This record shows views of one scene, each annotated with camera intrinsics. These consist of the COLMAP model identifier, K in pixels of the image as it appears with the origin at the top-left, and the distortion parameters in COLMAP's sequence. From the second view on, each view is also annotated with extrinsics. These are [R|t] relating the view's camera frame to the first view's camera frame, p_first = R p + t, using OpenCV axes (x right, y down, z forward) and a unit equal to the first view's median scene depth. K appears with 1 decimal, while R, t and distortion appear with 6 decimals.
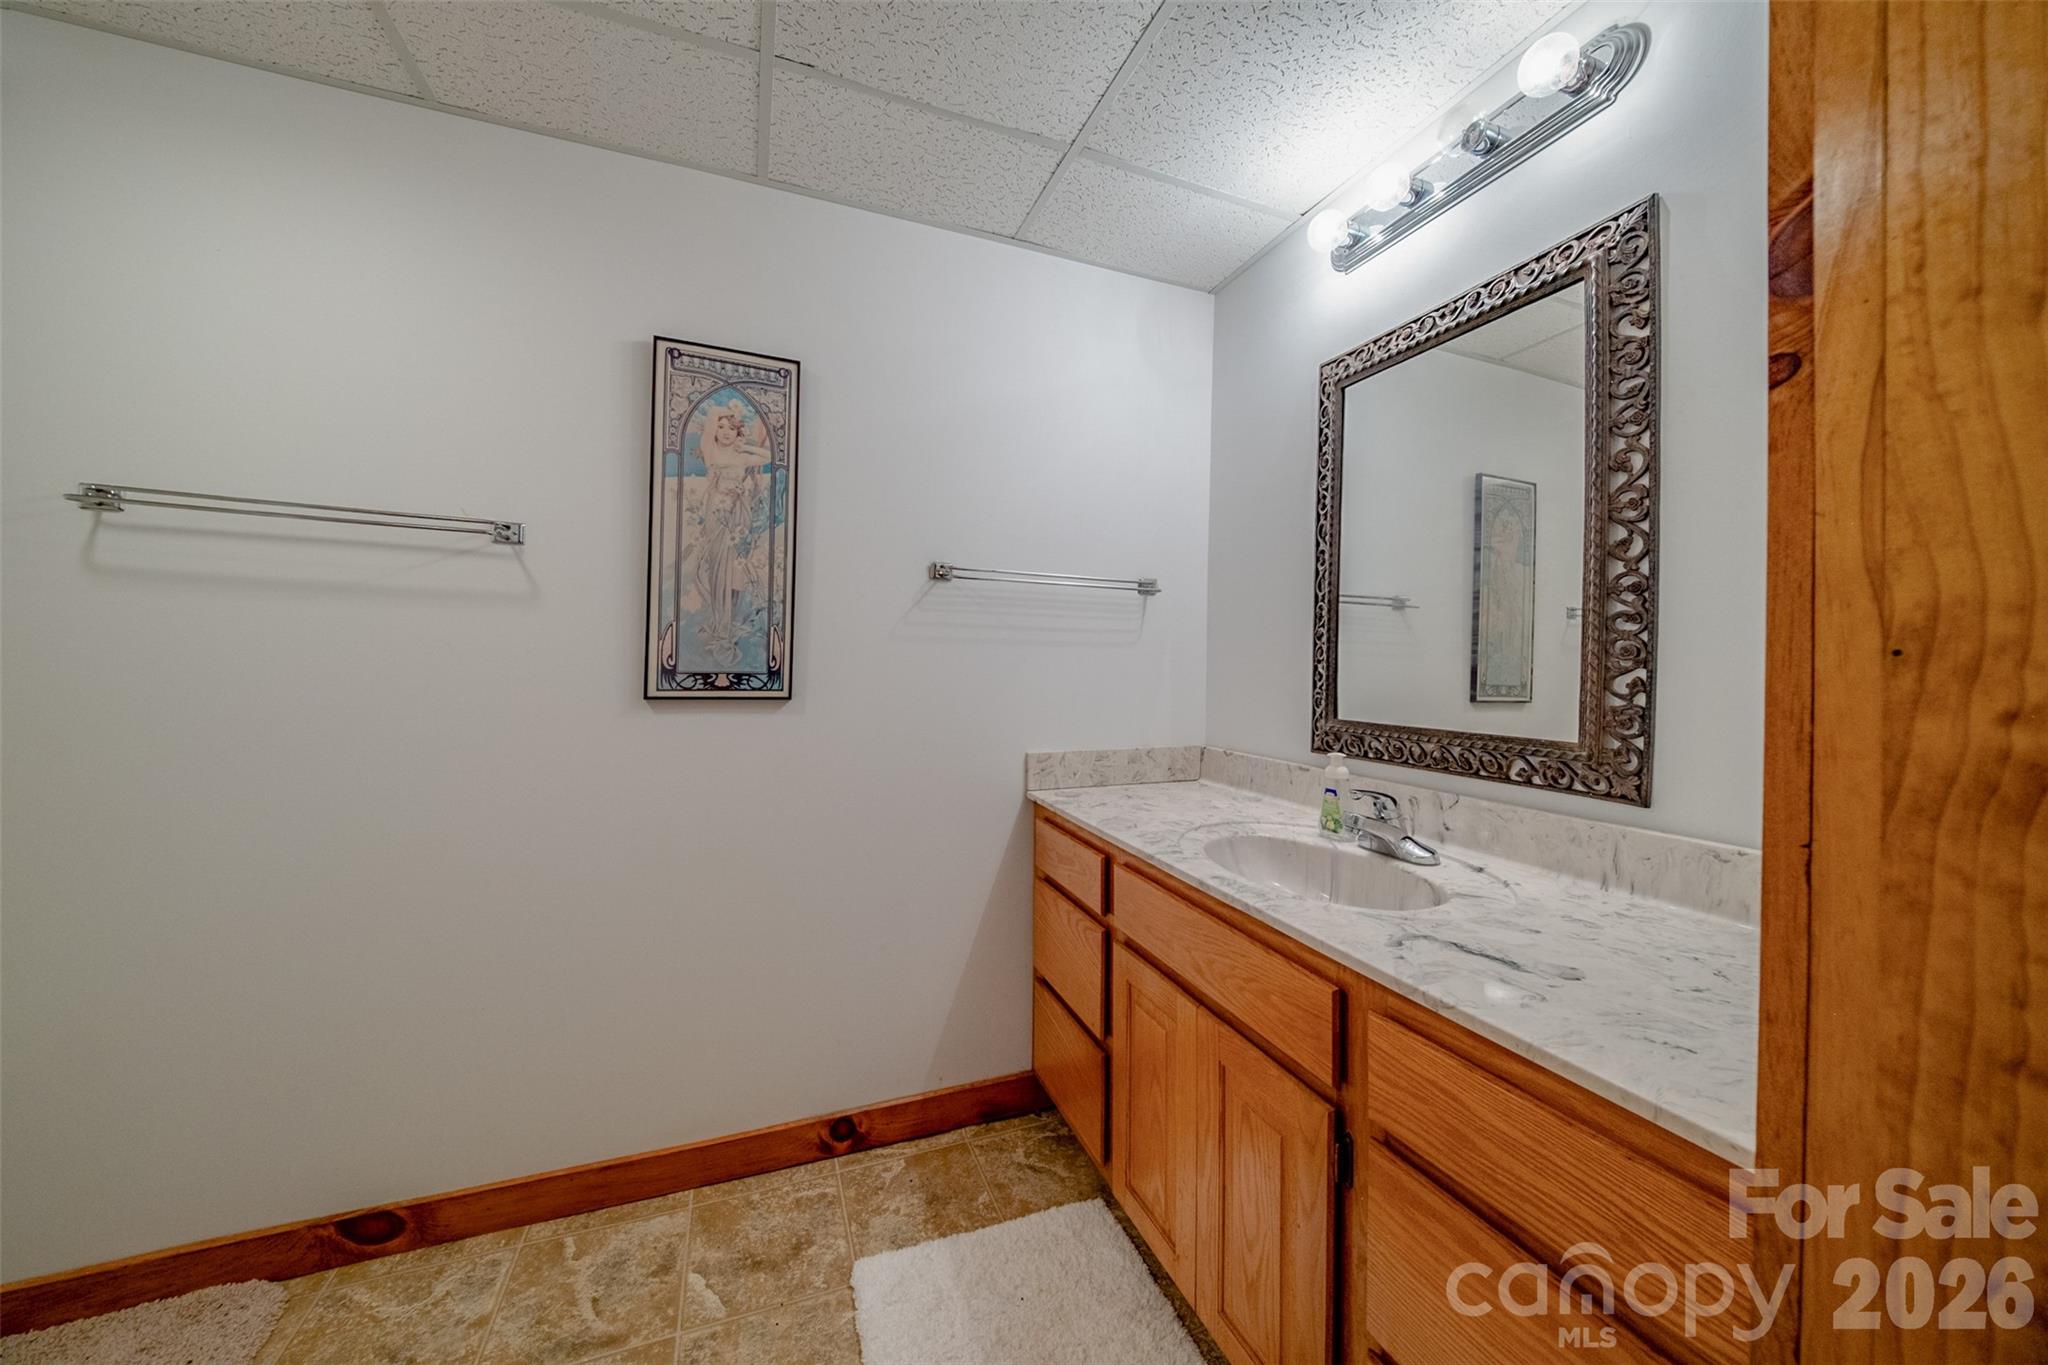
lens RADIAL K [[696.2, 0, 1022.6], [0, 696.2, 664.2], [0, 0, 1]] dist [0.009172, -0.005473]
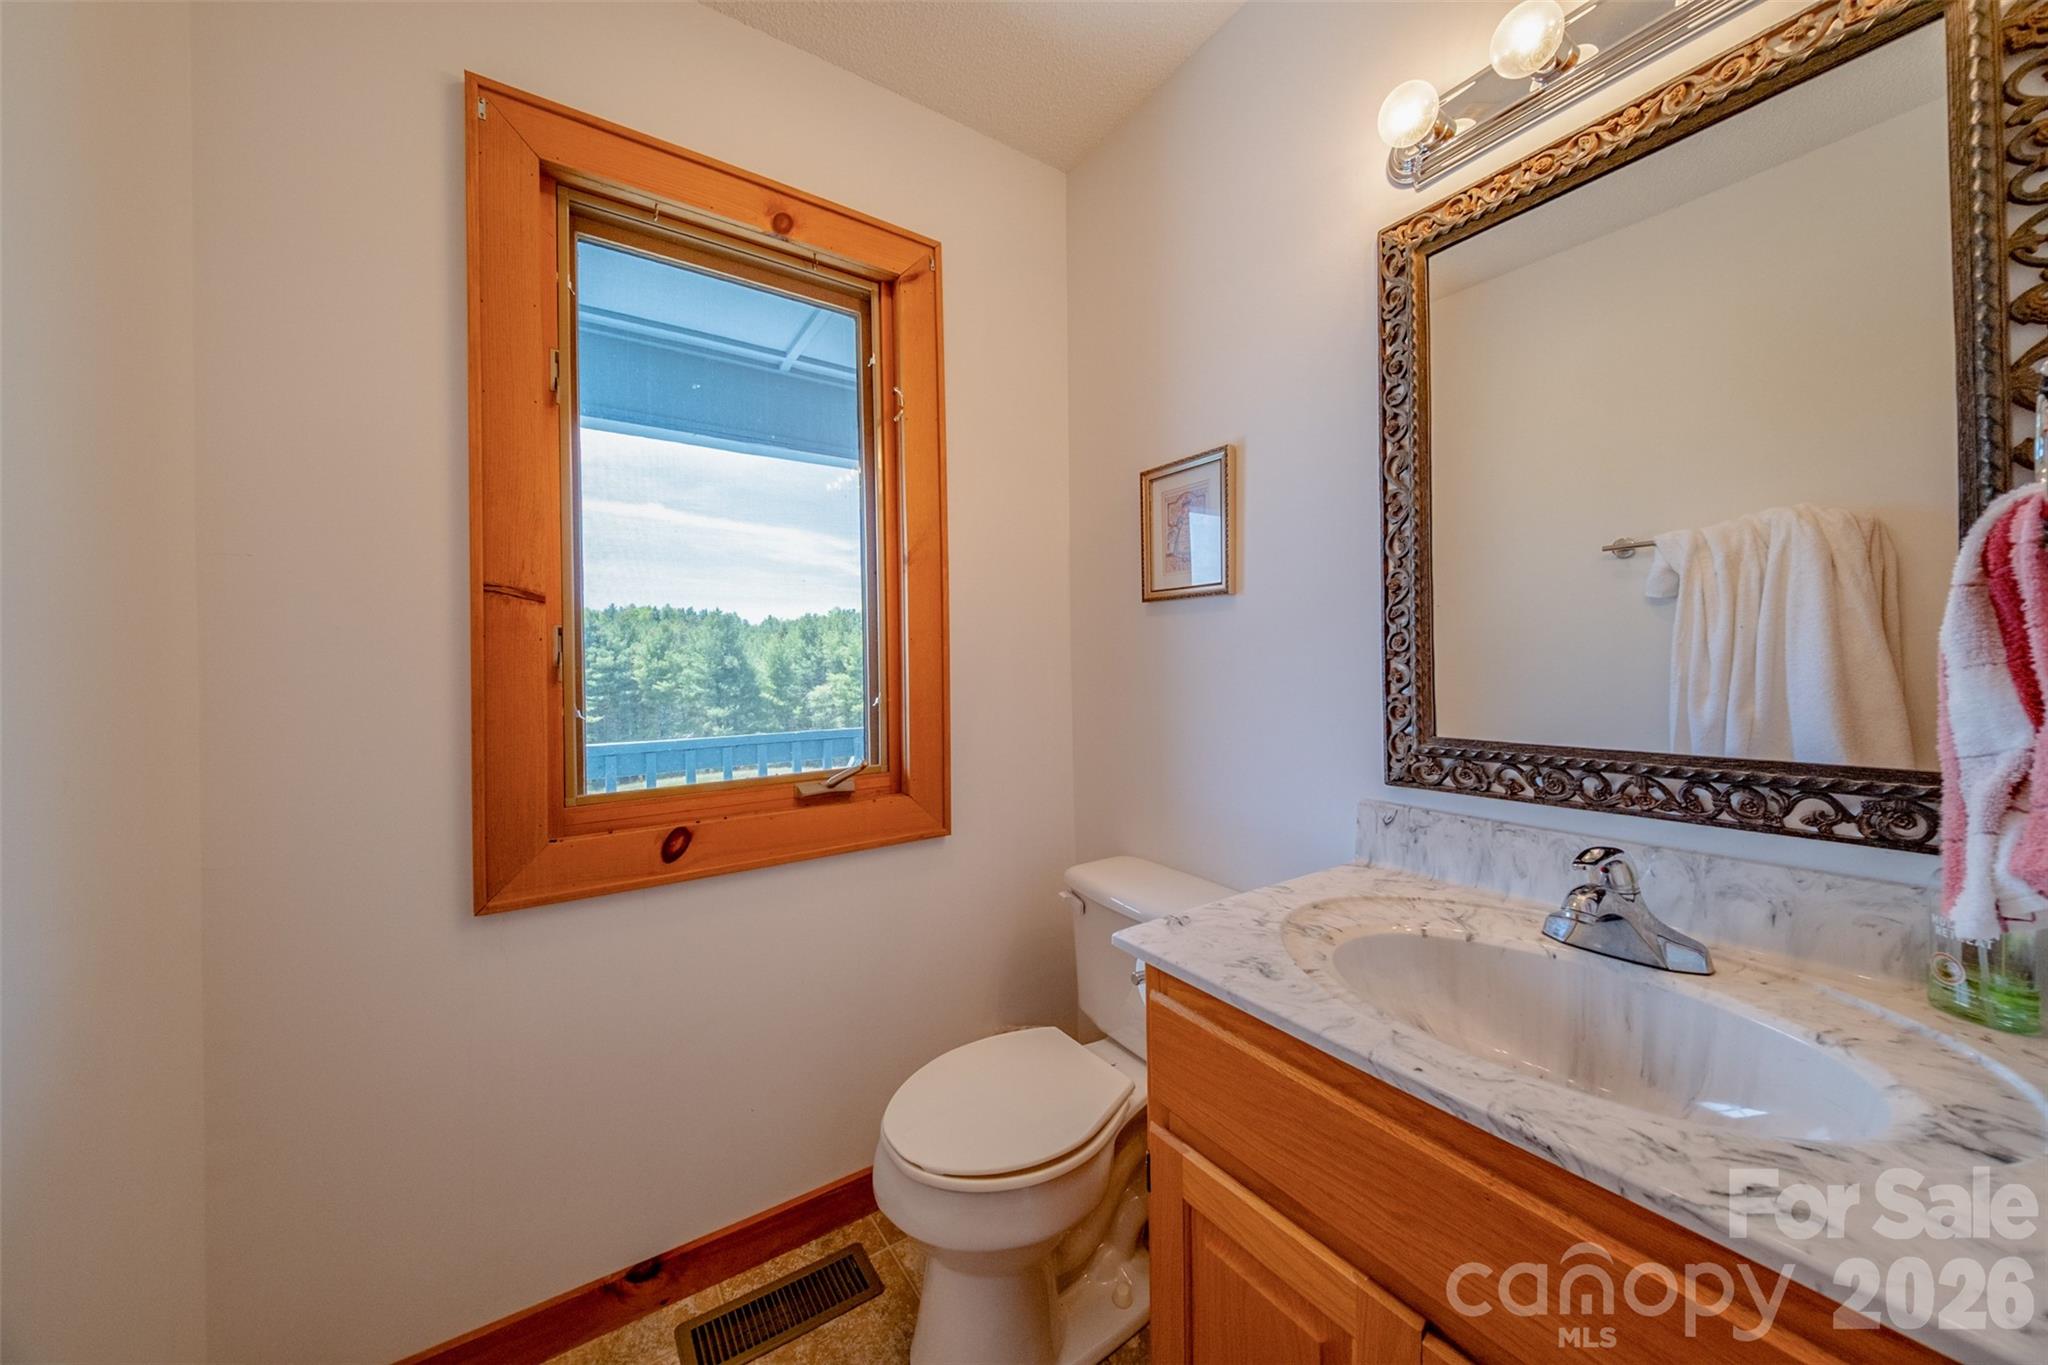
lens RADIAL K [[696.2, 0, 1018.4], [0, 696.2, 670.4], [0, 0, 1]] dist [0.009172, -0.005473]
pose [[0.975643, -0.017318, 0.218682, -0.105101], [0.018152, 0.999834, -0.001805, 0.008600], [-0.218614, 0.005730, 0.975795, 0.475046]]
